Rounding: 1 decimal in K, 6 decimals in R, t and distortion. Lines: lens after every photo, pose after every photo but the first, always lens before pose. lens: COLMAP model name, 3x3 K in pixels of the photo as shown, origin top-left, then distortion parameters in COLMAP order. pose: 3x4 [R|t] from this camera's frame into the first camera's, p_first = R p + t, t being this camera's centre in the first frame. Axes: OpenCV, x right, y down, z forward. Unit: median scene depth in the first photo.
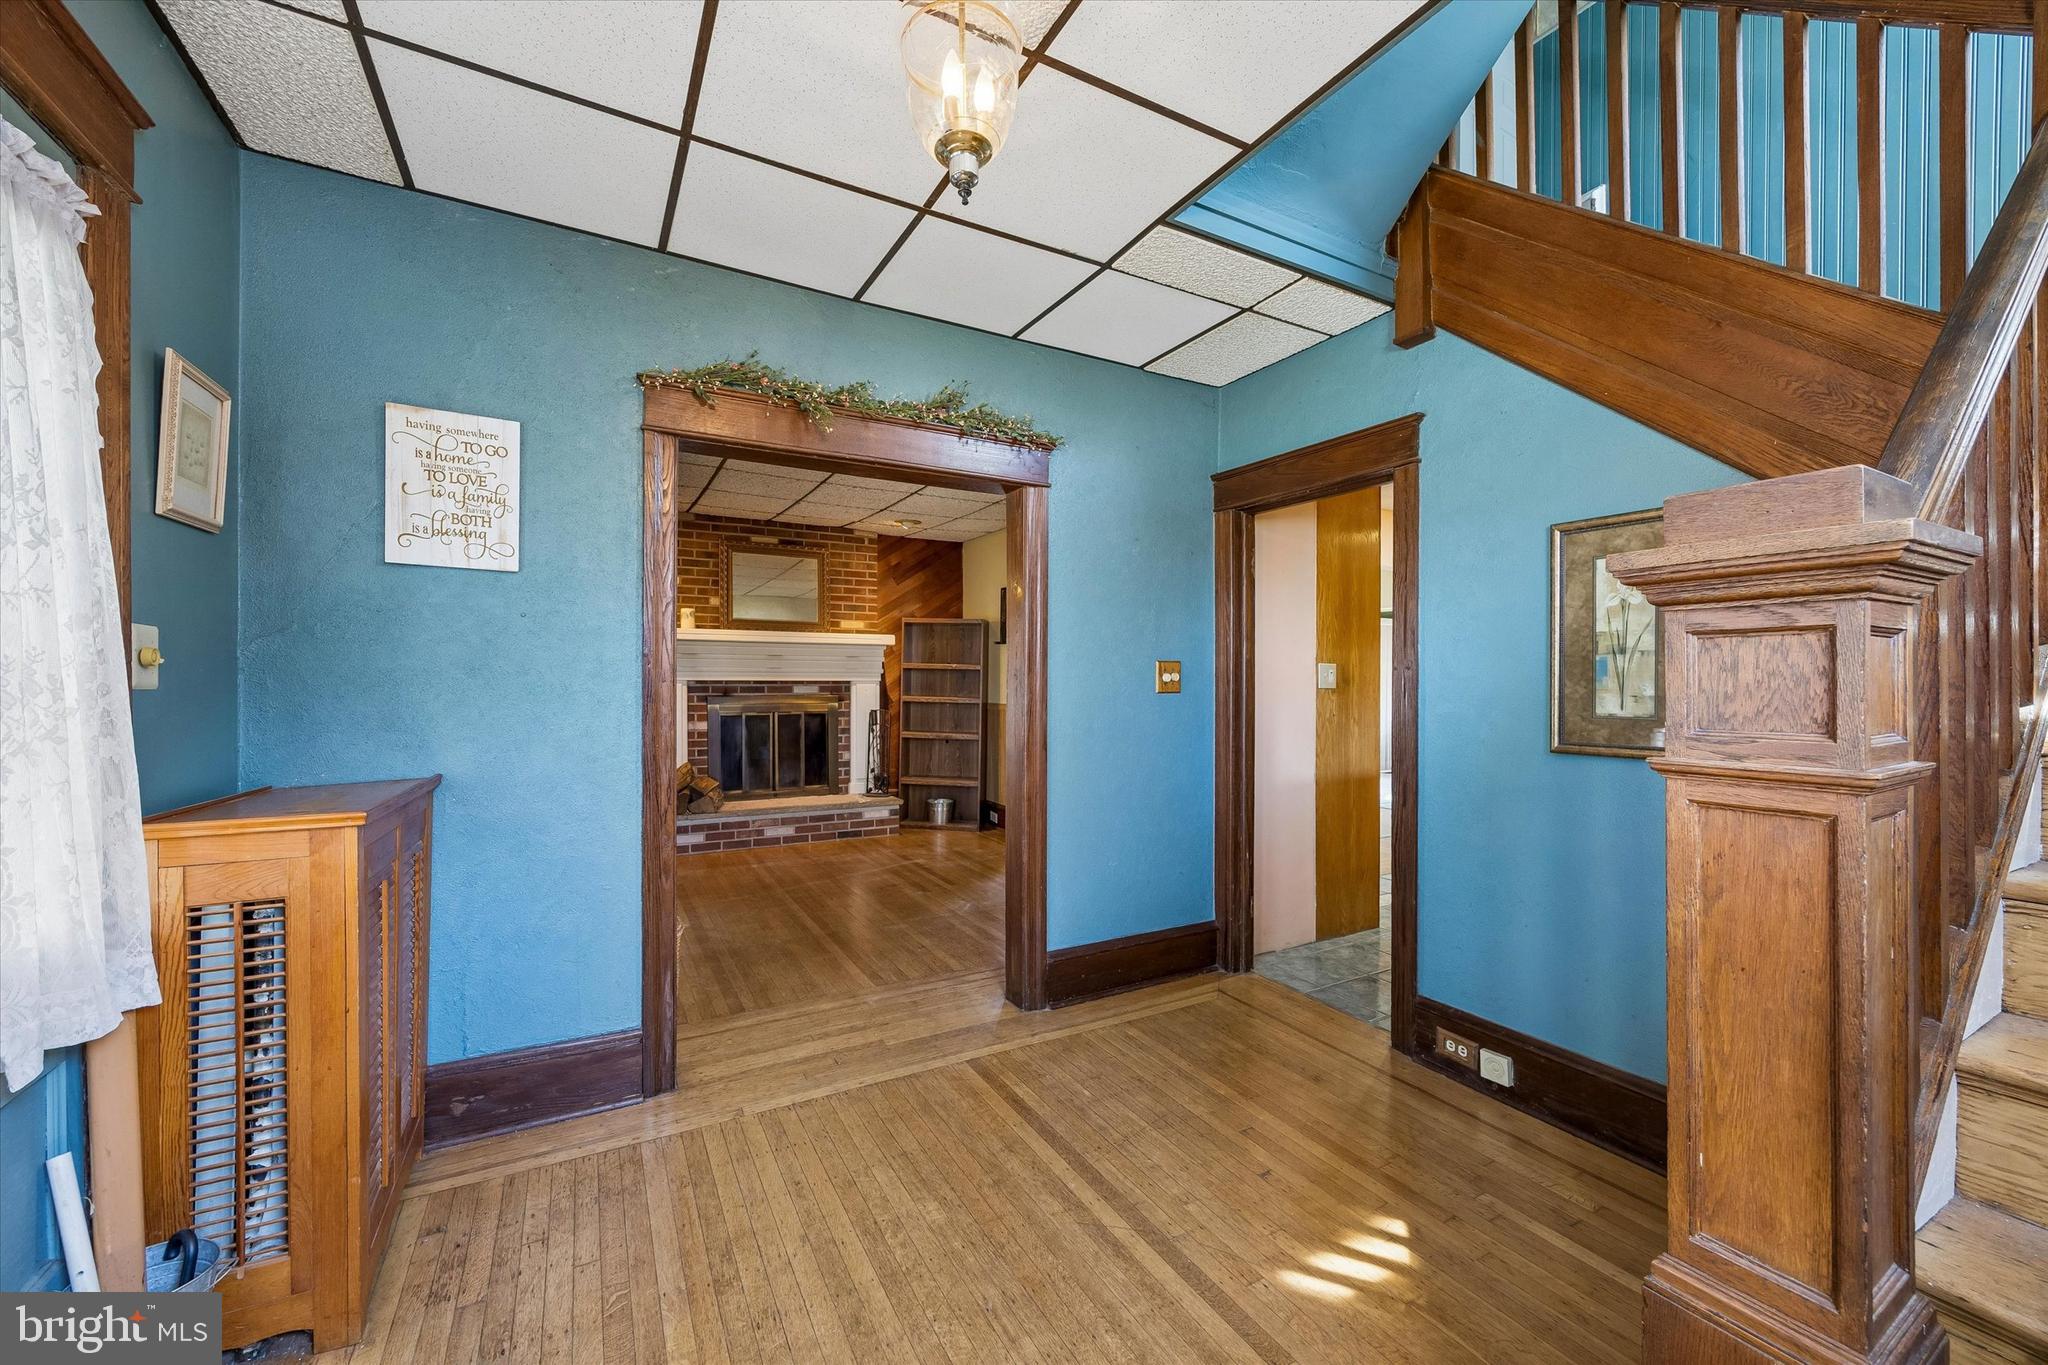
lens RADIAL K [[795.7, 0, 1018.7], [0, 795.7, 679.9], [0, 0, 1]] dist [0.002919, -0.000872]
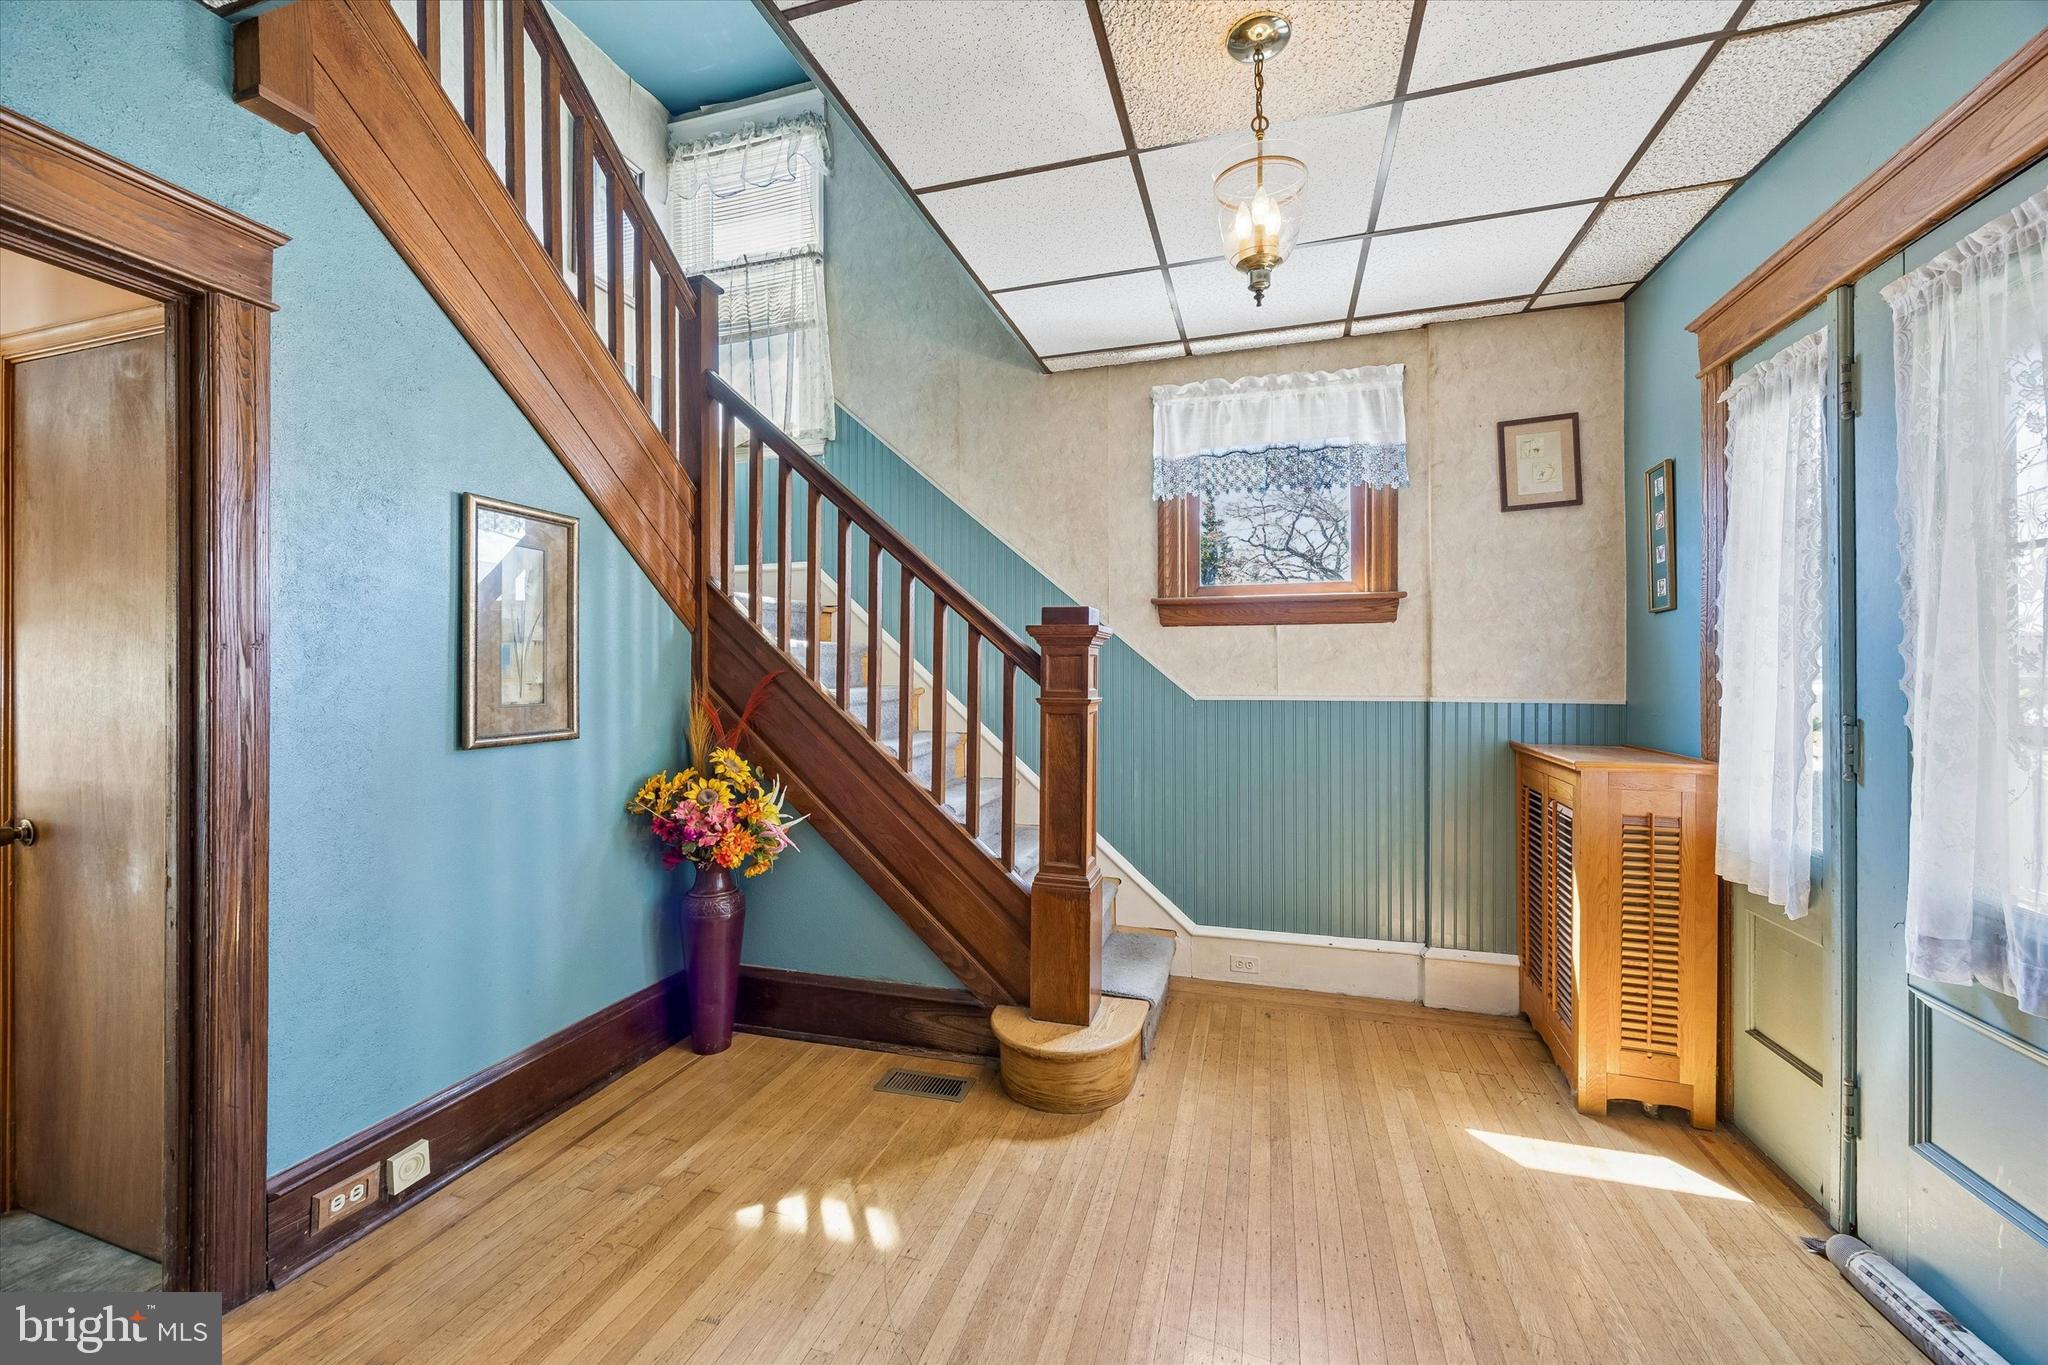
lens RADIAL K [[795.7, 0, 1018.5], [0, 795.7, 676.1], [0, 0, 1]] dist [0.002919, -0.000872]
pose [[-0.683590, -0.010204, 0.729795, -0.622305], [-0.007165, 0.999948, 0.007270, -0.002883], [-0.729831, -0.000259, -0.683628, 1.842828]]
